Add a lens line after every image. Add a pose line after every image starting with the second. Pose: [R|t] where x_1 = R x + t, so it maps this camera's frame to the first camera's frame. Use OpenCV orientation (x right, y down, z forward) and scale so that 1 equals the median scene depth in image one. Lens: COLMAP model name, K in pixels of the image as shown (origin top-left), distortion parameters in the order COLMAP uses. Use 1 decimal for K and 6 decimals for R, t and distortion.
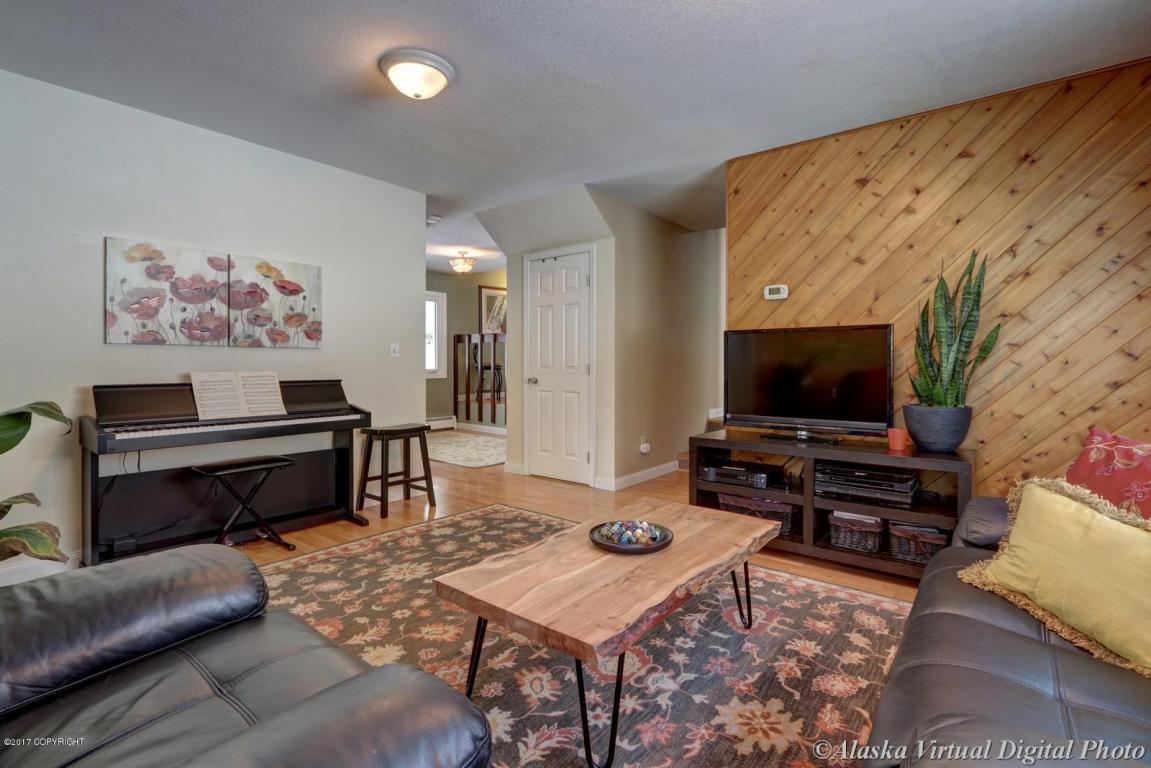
lens RADIAL K [[535.1, 0, 574.8], [0, 535.1, 371.4], [0, 0, 1]] dist [-0.016771, 0.000300]
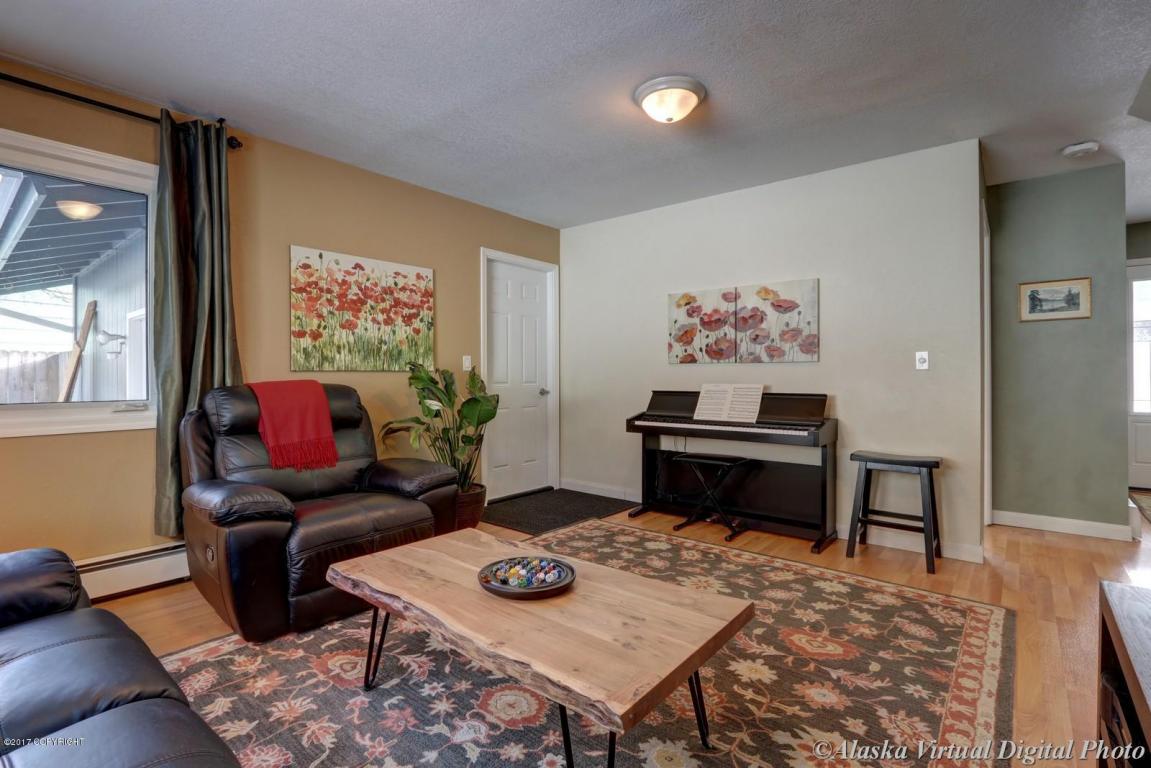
lens RADIAL K [[535.1, 0, 574.8], [0, 535.1, 371.4], [0, 0, 1]] dist [-0.016771, 0.000300]
pose [[-0.014990, -0.008662, -0.999850, 0.598025], [-0.015678, 0.999842, -0.008427, -0.011167], [0.999765, 0.015549, -0.015124, 0.664764]]
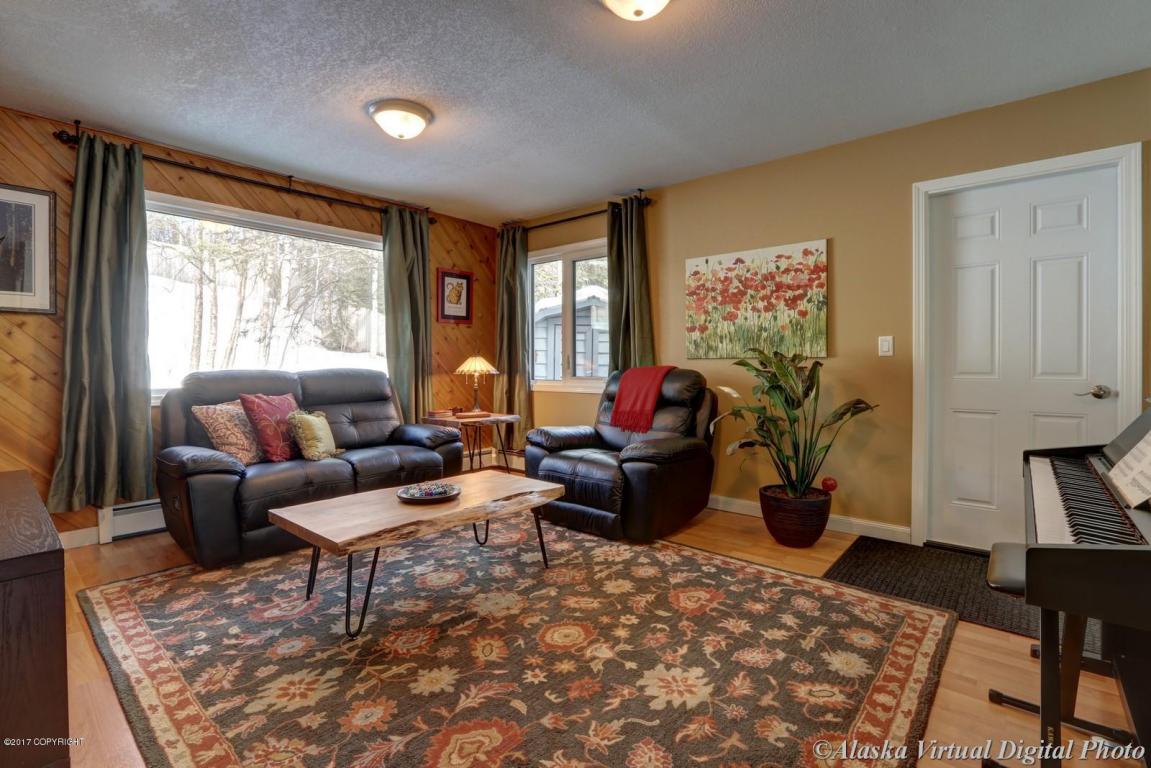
lens RADIAL K [[538.2, 0, 573.6], [0, 538.2, 364.8], [0, 0, 1]] dist [-0.016968, 0.000602]
pose [[-0.999346, -0.002097, 0.036106, -0.184798], [-0.001398, 0.999811, 0.019381, -0.022251], [-0.036140, 0.019318, -0.999160, 1.420044]]
